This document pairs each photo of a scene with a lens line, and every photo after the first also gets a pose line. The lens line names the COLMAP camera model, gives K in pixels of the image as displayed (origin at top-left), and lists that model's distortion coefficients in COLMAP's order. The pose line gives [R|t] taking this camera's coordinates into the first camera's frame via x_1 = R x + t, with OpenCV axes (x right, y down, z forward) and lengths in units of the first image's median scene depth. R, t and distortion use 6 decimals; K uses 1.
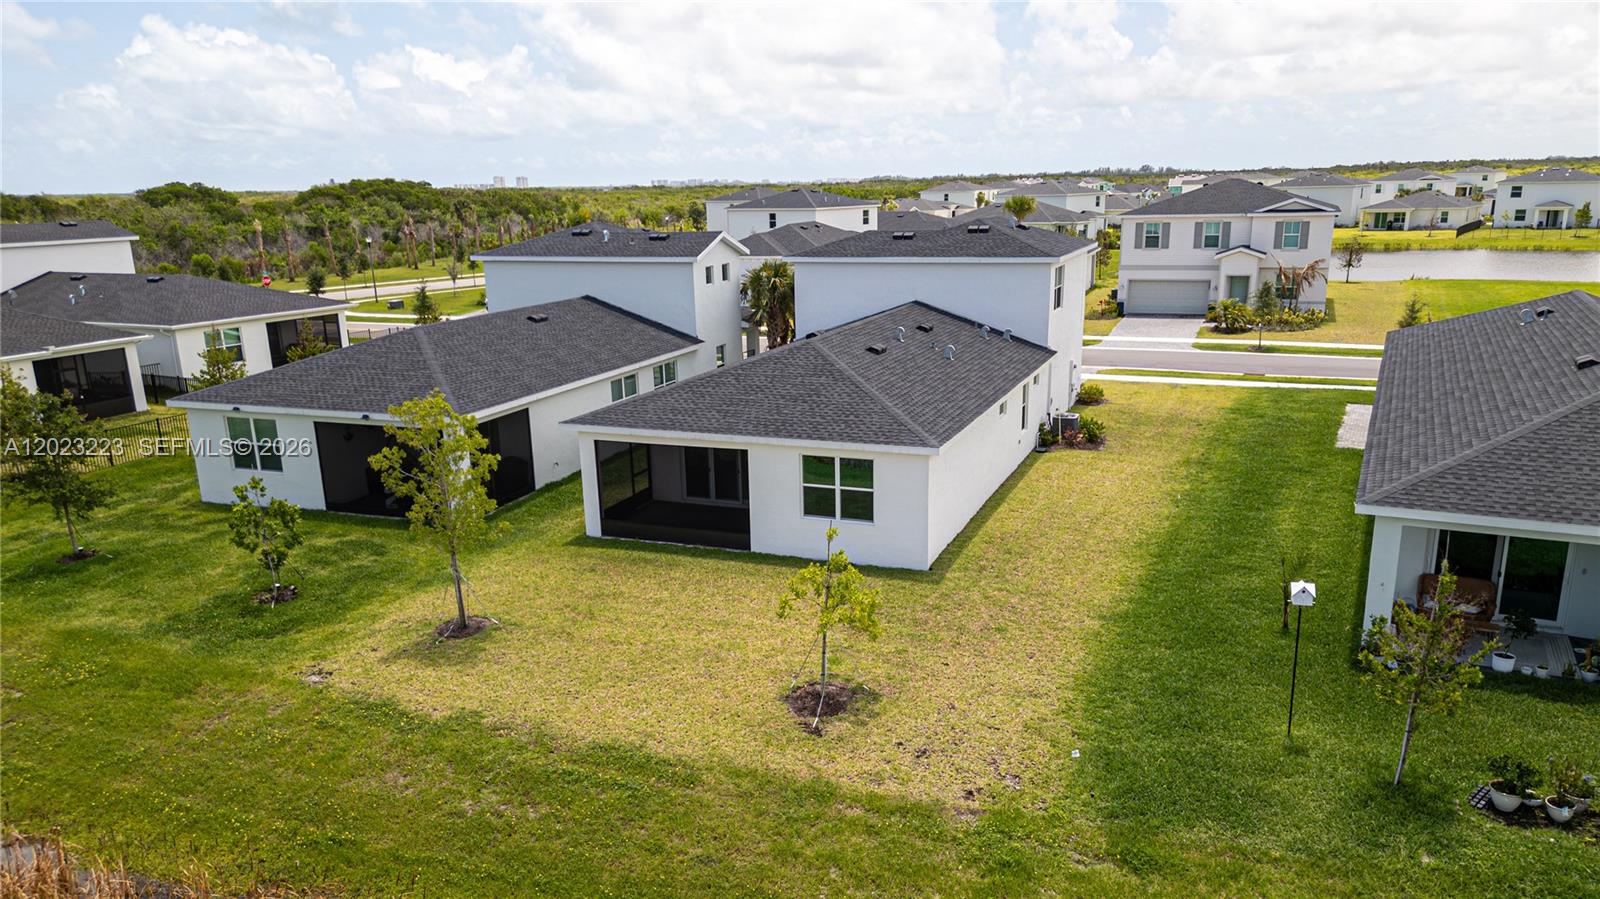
lens RADIAL K [[1136.9, 0, 804.3], [0, 1136.9, 500.7], [0, 0, 1]] dist [0.076840, -0.079111]
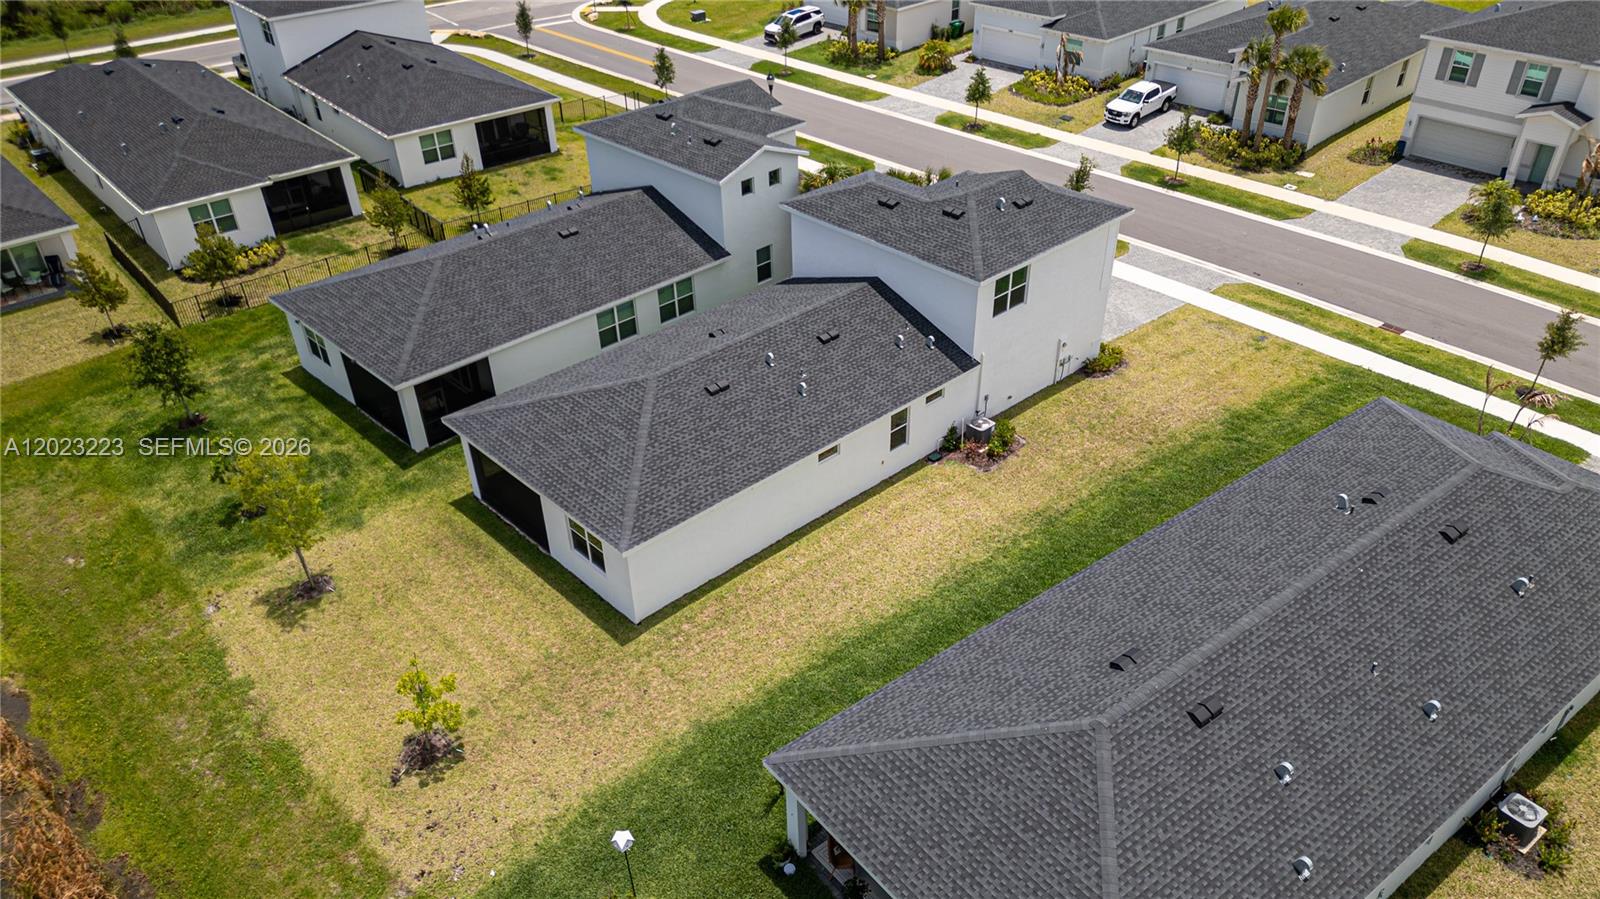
lens RADIAL K [[1136.9, 0, 804.3], [0, 1136.9, 500.7], [0, 0, 1]] dist [0.076840, -0.079111]
pose [[0.903815, 0.253466, -0.344780, 0.600189], [-0.115724, 0.920458, 0.373317, -0.493636], [0.411979, -0.297511, 0.861255, 0.029993]]
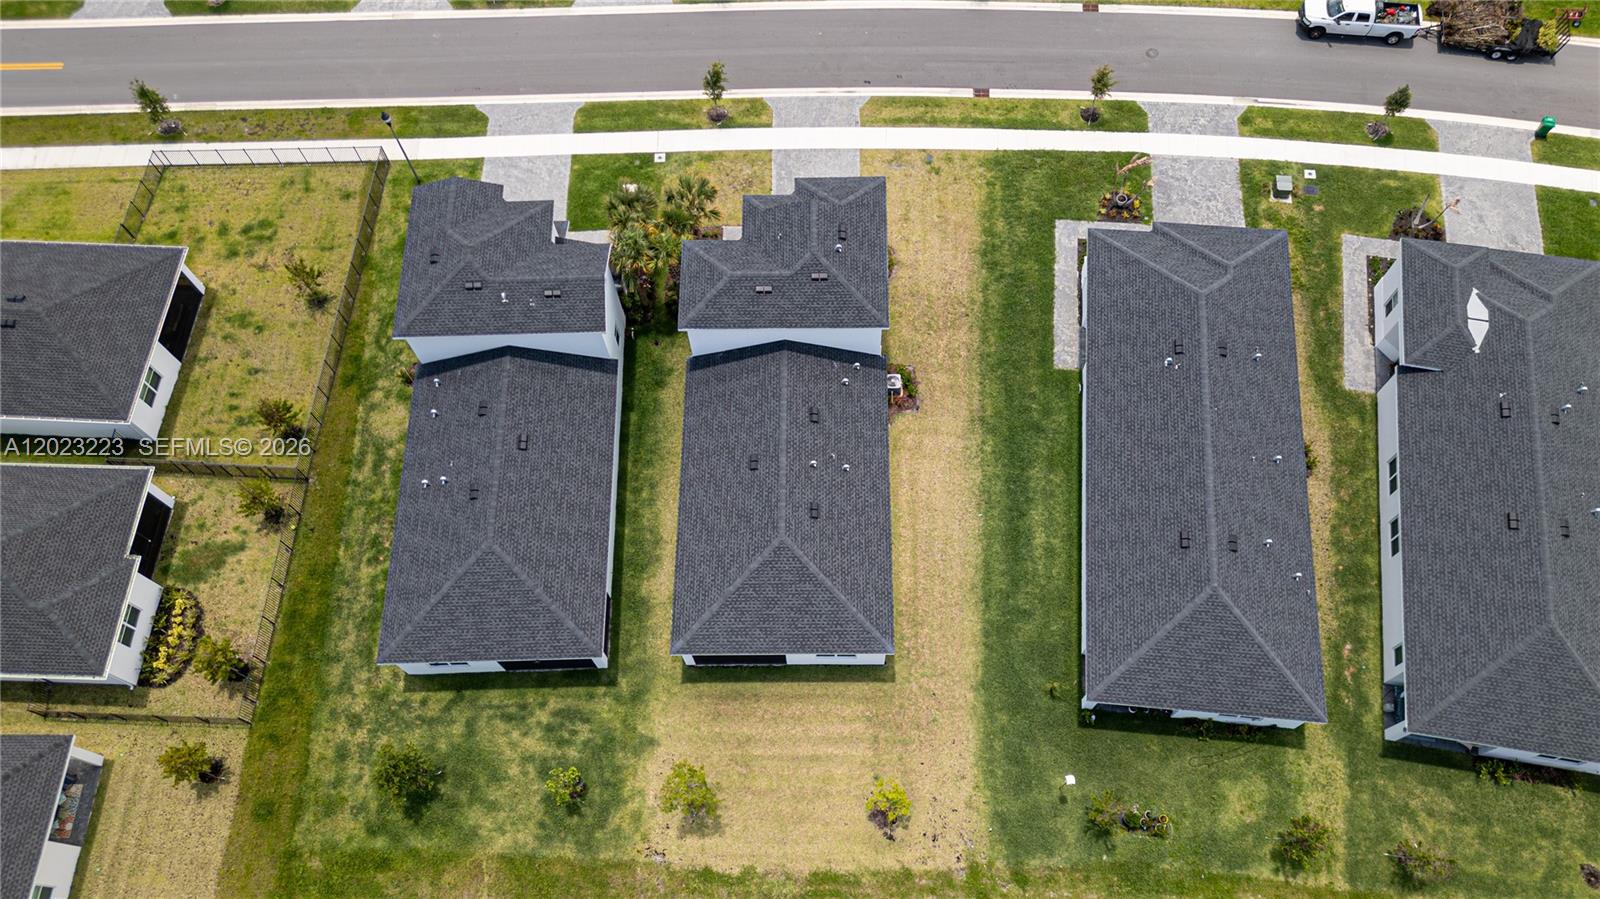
lens RADIAL K [[1136.9, 0, 804.3], [0, 1136.9, 500.7], [0, 0, 1]] dist [0.076840, -0.079111]
pose [[0.931709, -0.335161, 0.139948, -0.182632], [0.105767, 0.618983, 0.778250, -1.501565], [-0.347465, -0.710301, 0.612161, 0.025363]]
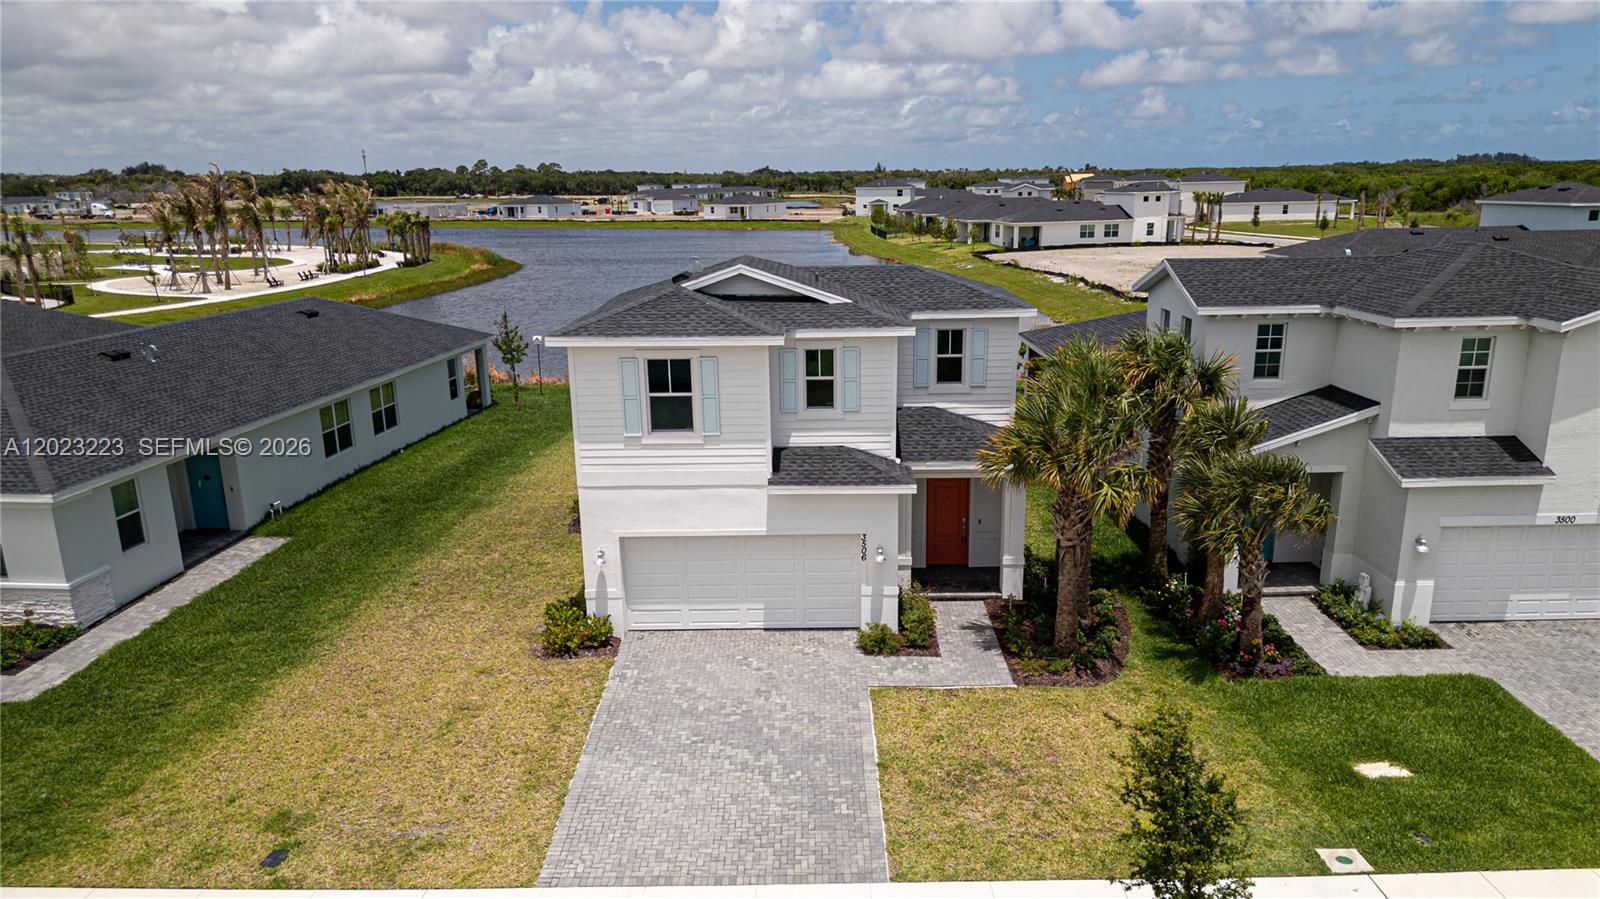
lens RADIAL K [[1136.9, 0, 804.3], [0, 1136.9, 500.7], [0, 0, 1]] dist [0.076840, -0.079111]
pose [[-0.932377, 0.132084, -0.336492, 0.492438], [-0.063230, 0.856912, 0.511569, -0.635042], [0.355914, 0.498252, -0.790614, 2.203338]]
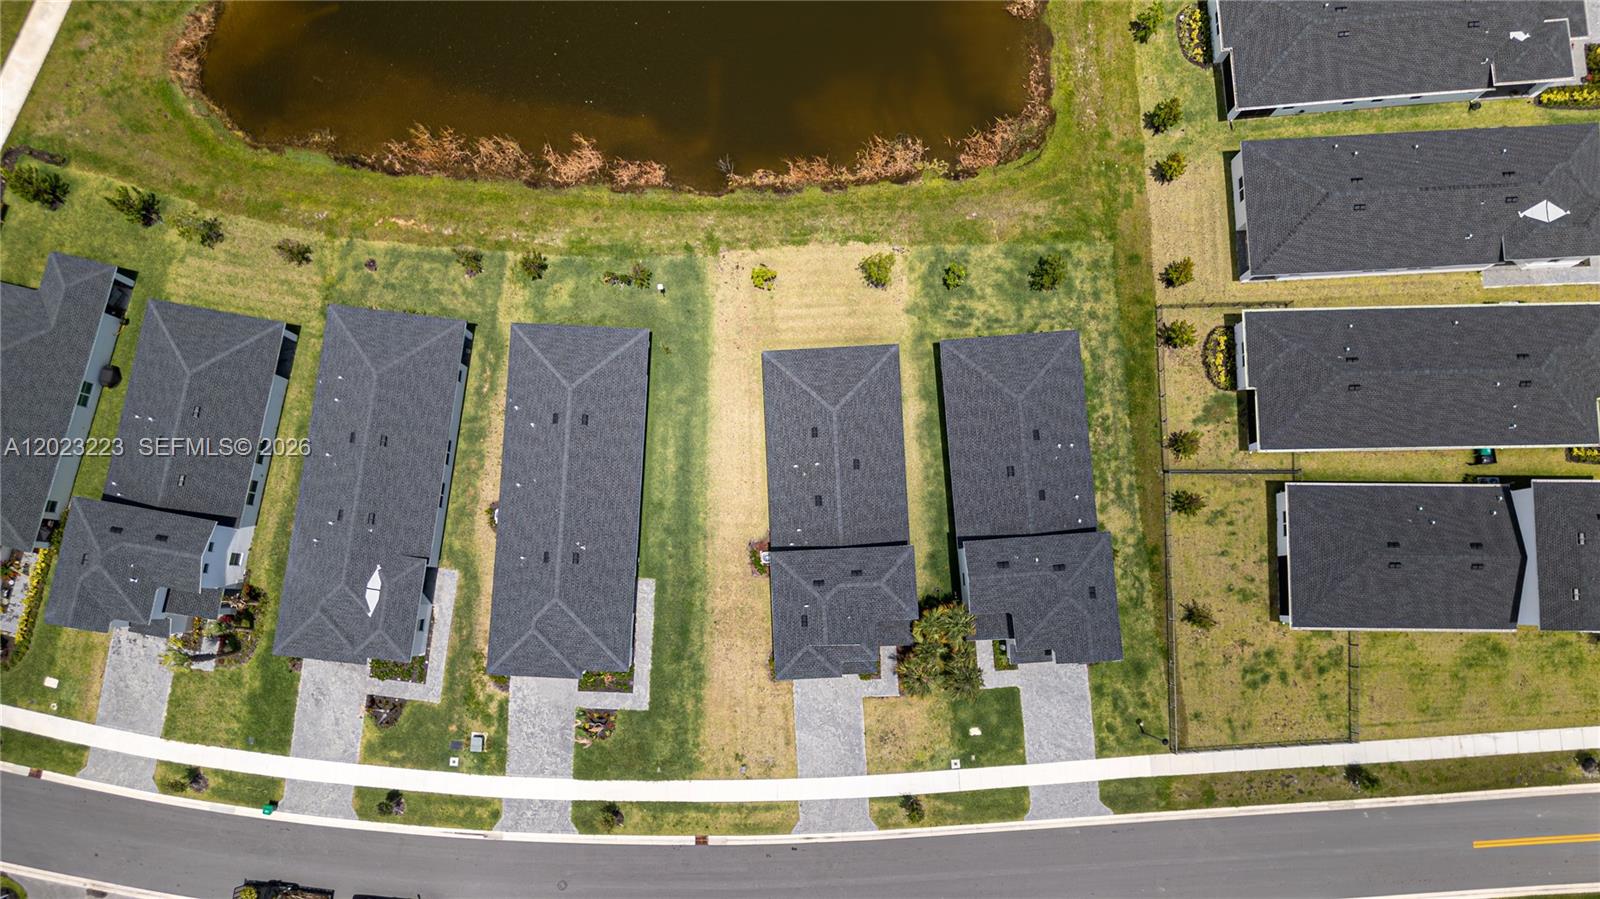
lens RADIAL K [[1149.7, 0, 802.2], [0, 1149.7, 496.8], [0, 0, 1]] dist [0.137066, -0.318060]
pose [[-0.910100, 0.414316, -0.007762, 0.180898], [-0.082246, -0.162242, 0.983317, -2.863355], [0.406145, 0.895556, 0.181732, 0.695572]]
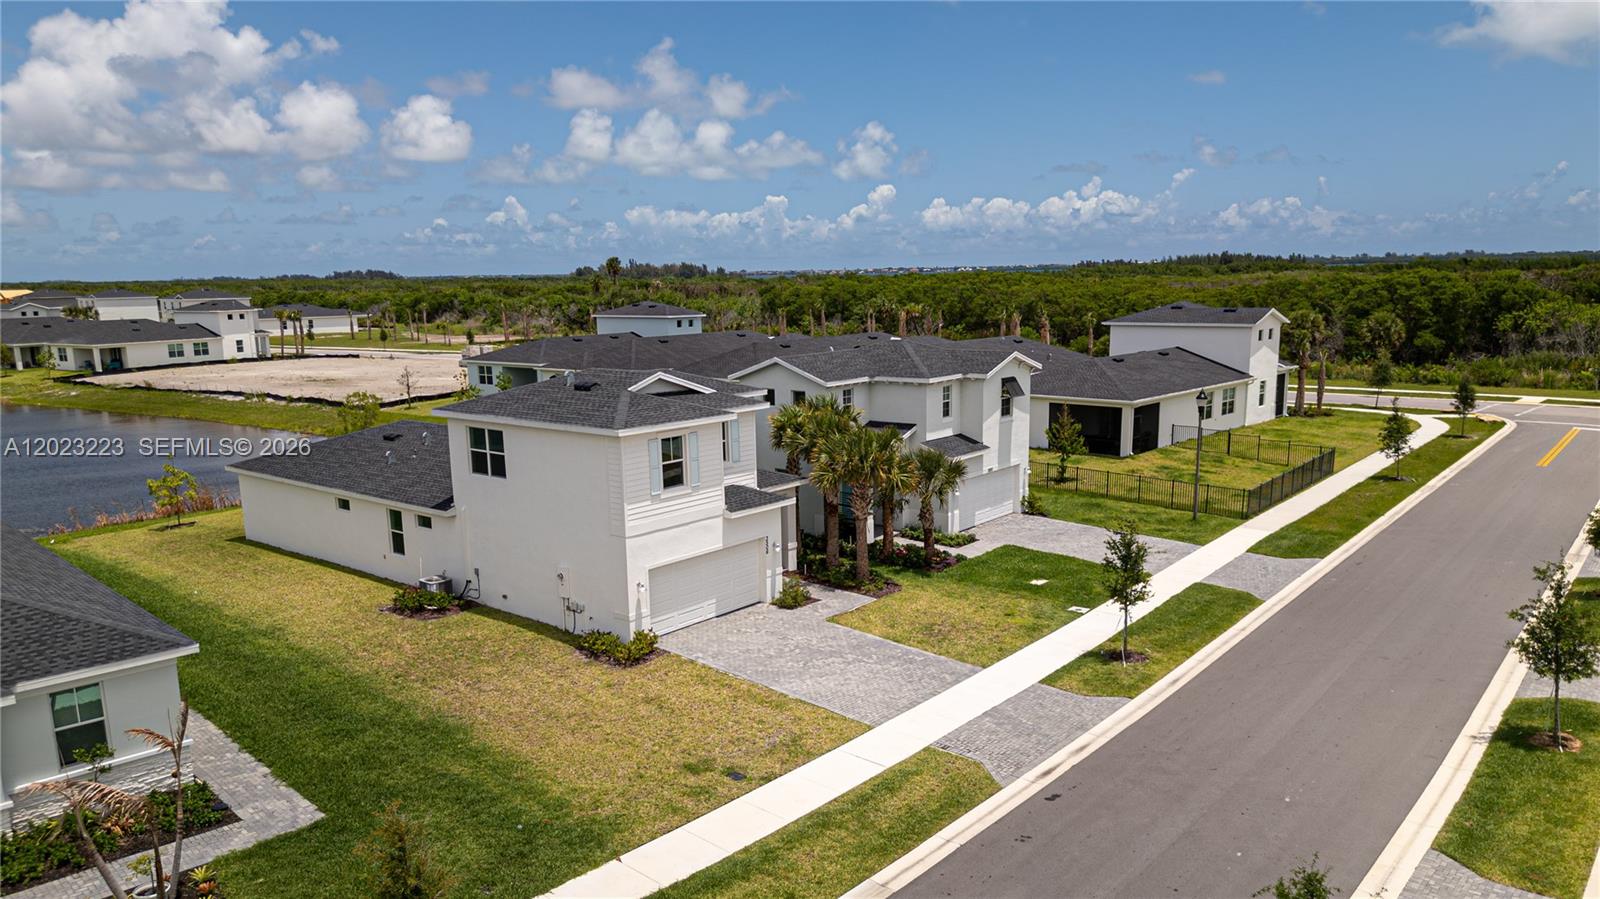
lens RADIAL K [[1136.9, 0, 804.3], [0, 1136.9, 500.7], [0, 0, 1]] dist [0.076840, -0.079111]
pose [[-0.315086, 0.214662, -0.924468, 1.278115], [-0.230172, 0.927719, 0.293866, -0.618550], [0.920729, 0.305380, -0.242902, 1.935651]]
